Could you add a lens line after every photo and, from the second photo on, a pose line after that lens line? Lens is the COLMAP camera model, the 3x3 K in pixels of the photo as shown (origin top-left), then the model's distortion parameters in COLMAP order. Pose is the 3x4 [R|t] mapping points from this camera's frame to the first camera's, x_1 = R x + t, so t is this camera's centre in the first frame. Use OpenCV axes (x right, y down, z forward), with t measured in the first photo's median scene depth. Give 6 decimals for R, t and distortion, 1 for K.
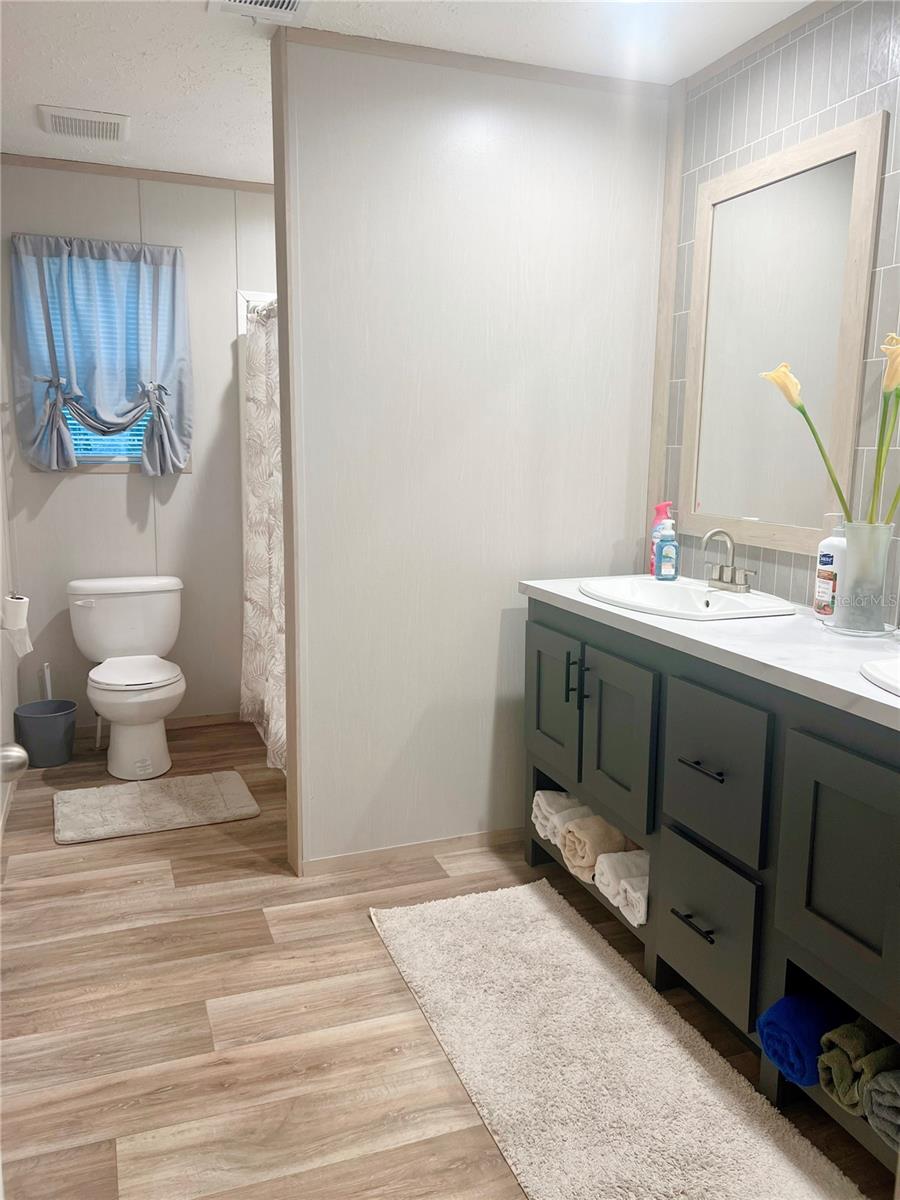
lens RADIAL K [[907.8, 0, 450.0], [0, 907.8, 600.0], [0, 0, 1]] dist [0.007354, -0.005126]
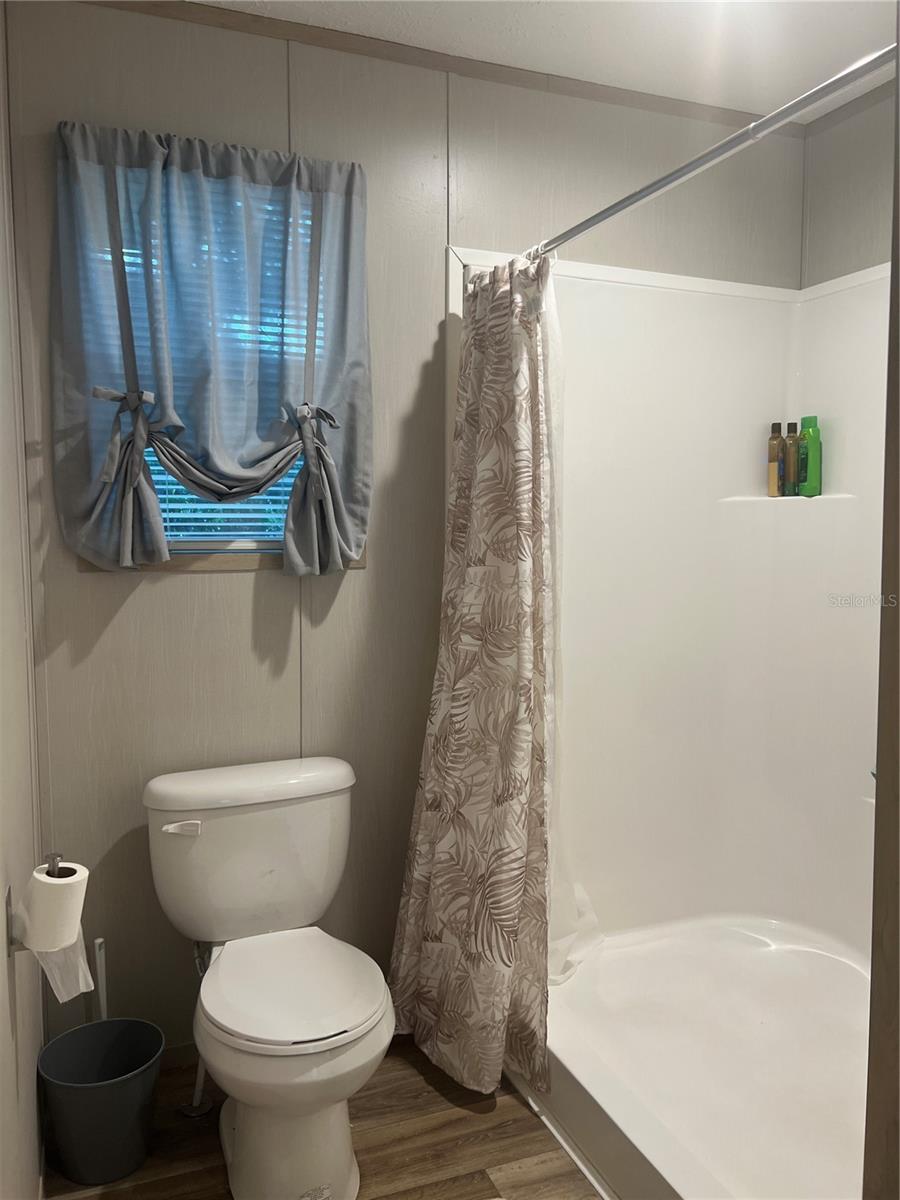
lens RADIAL K [[899.0, 0, 450.0], [0, 899.0, 600.0], [0, 0, 1]] dist [0.060359, -0.098306]
pose [[0.999862, -0.016563, -0.001265, -0.246837], [0.016360, 0.995058, -0.097936, -0.069705], [0.002881, 0.097902, 0.995192, 0.481287]]
